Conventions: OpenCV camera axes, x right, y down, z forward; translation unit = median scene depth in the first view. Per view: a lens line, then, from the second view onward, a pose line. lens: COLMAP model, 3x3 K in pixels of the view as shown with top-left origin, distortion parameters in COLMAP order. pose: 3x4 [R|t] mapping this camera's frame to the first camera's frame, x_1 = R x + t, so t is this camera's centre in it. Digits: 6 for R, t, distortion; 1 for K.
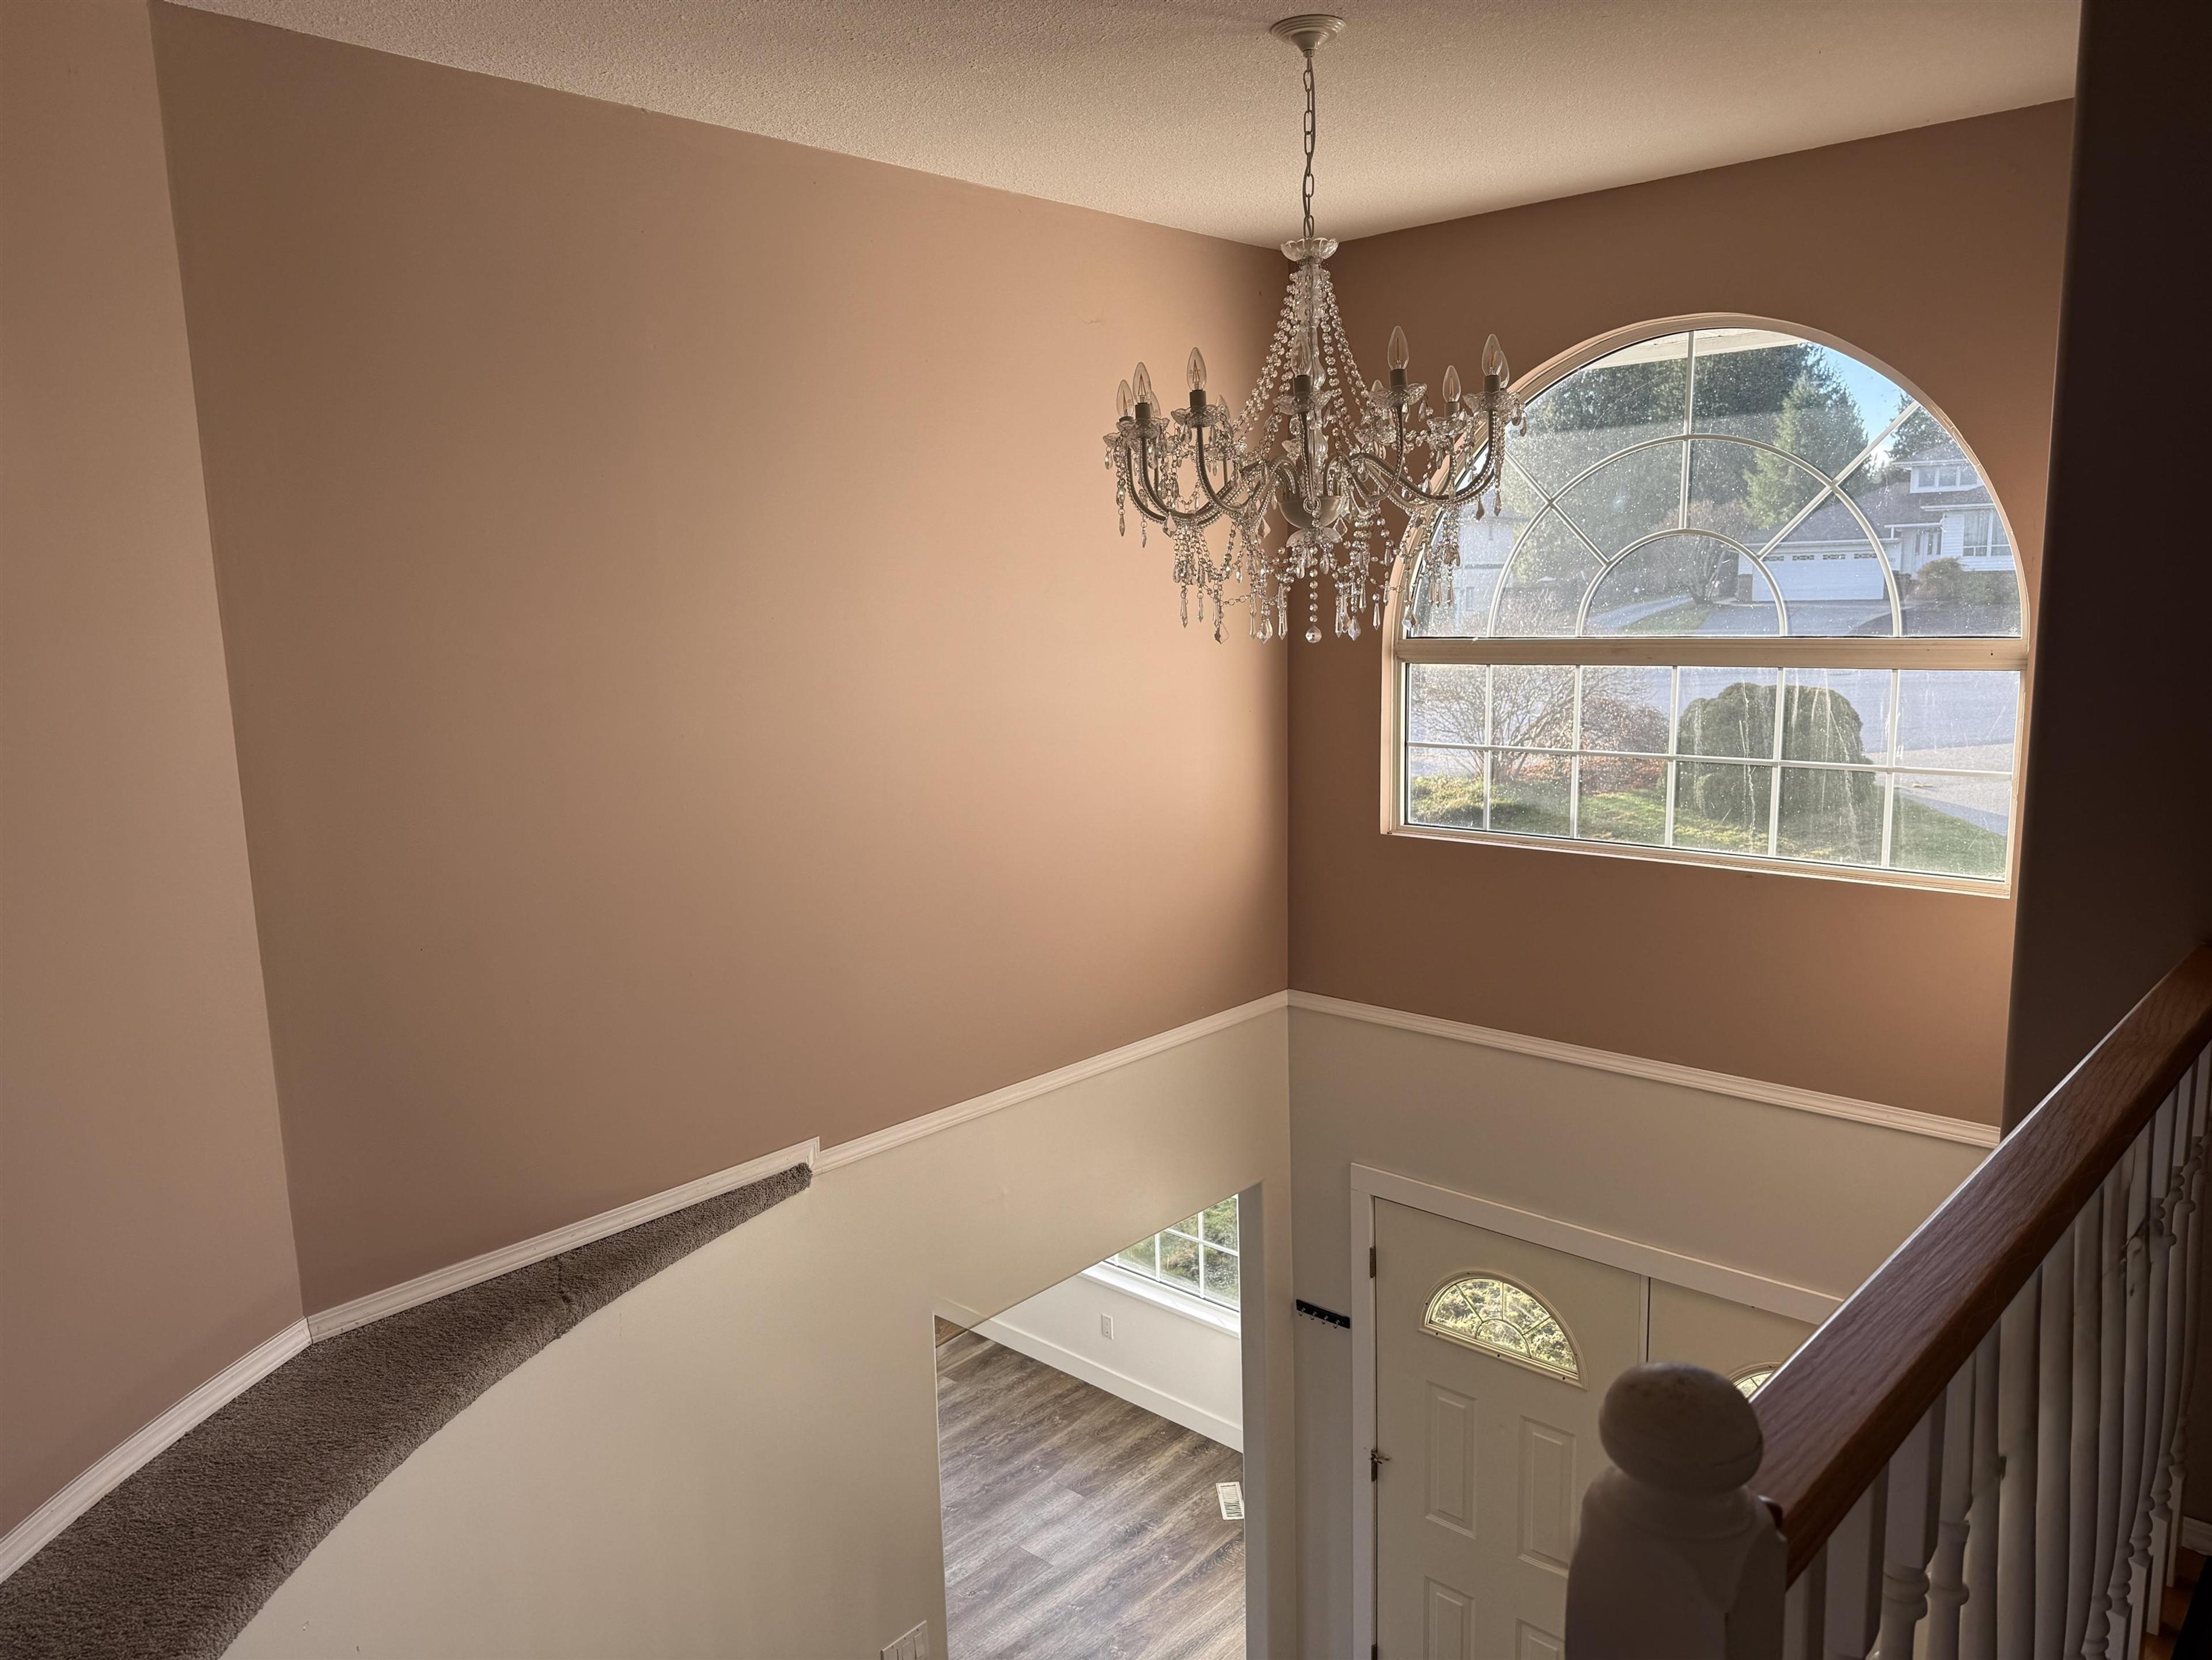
lens RADIAL K [[1538.4, 0, 1106.5], [0, 1538.4, 822.9], [0, 0, 1]] dist [0.060091, -0.040536]
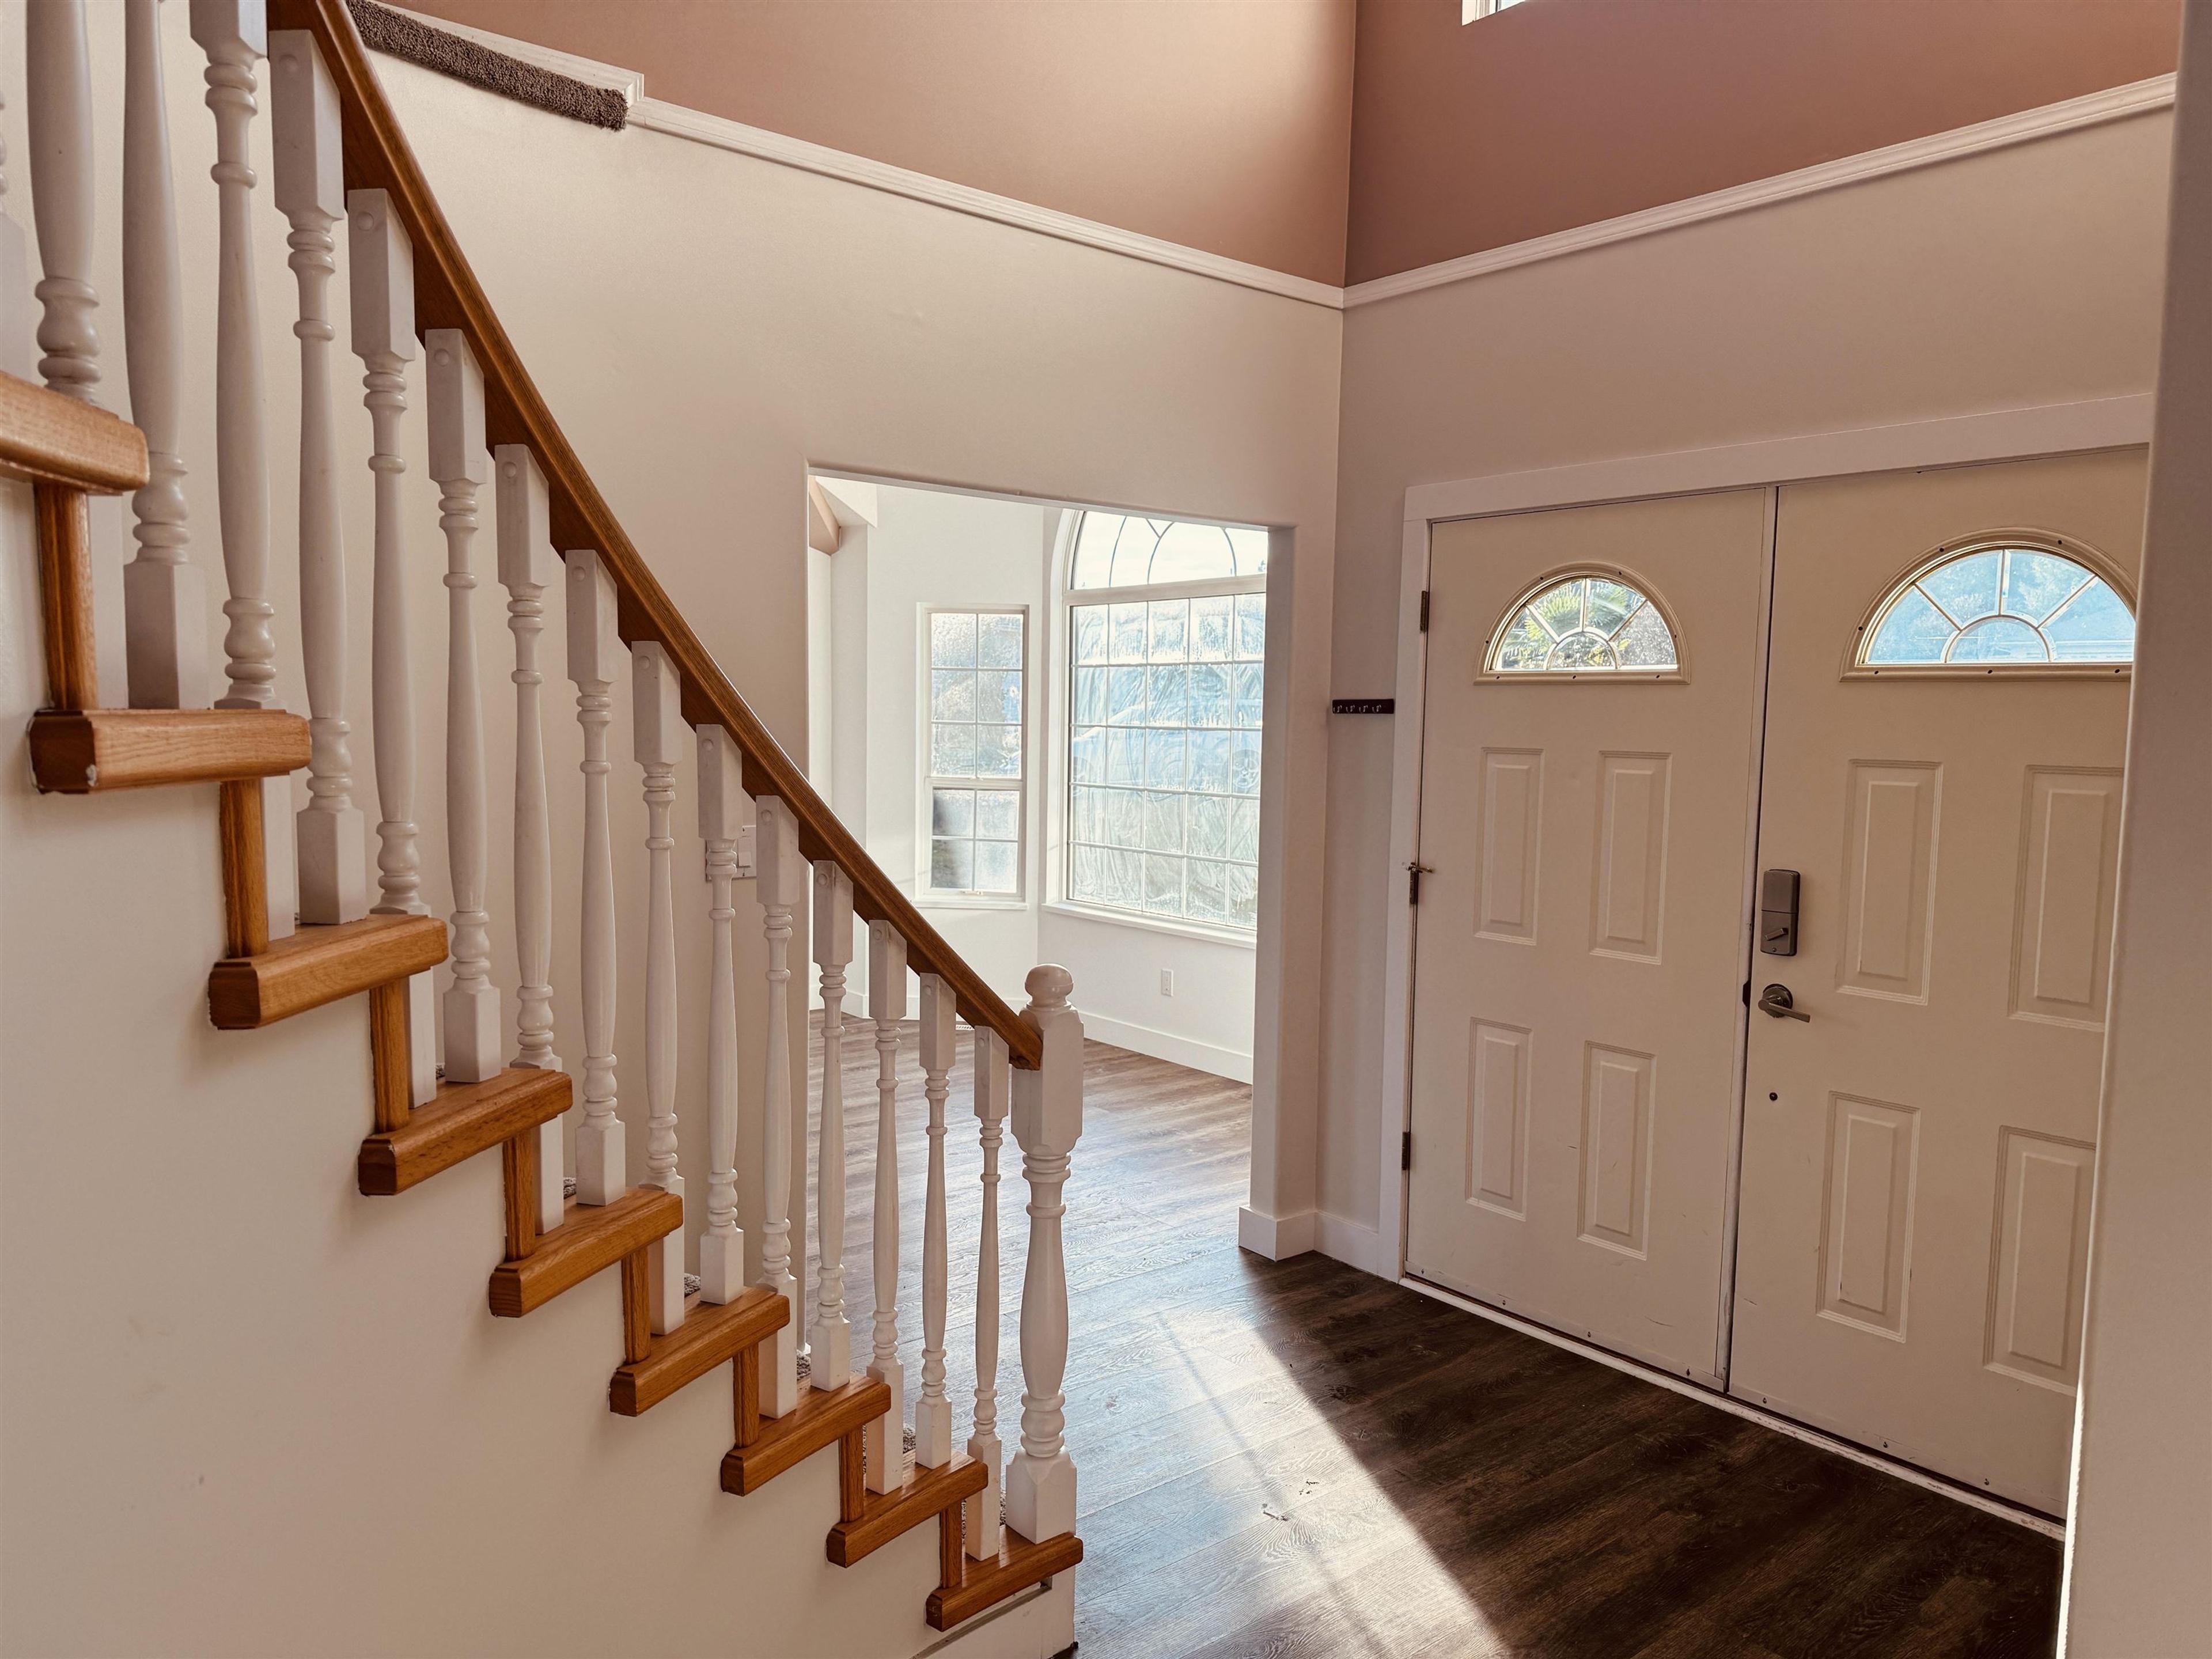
lens RADIAL K [[1538.2, 0, 1102.1], [0, 1538.2, 837.5], [0, 0, 1]] dist [0.060091, -0.040536]
pose [[0.988611, 0.057216, -0.139191, 0.123406], [-0.063881, 0.996992, -0.043893, 0.435398], [0.136261, 0.052284, 0.989292, 0.202748]]
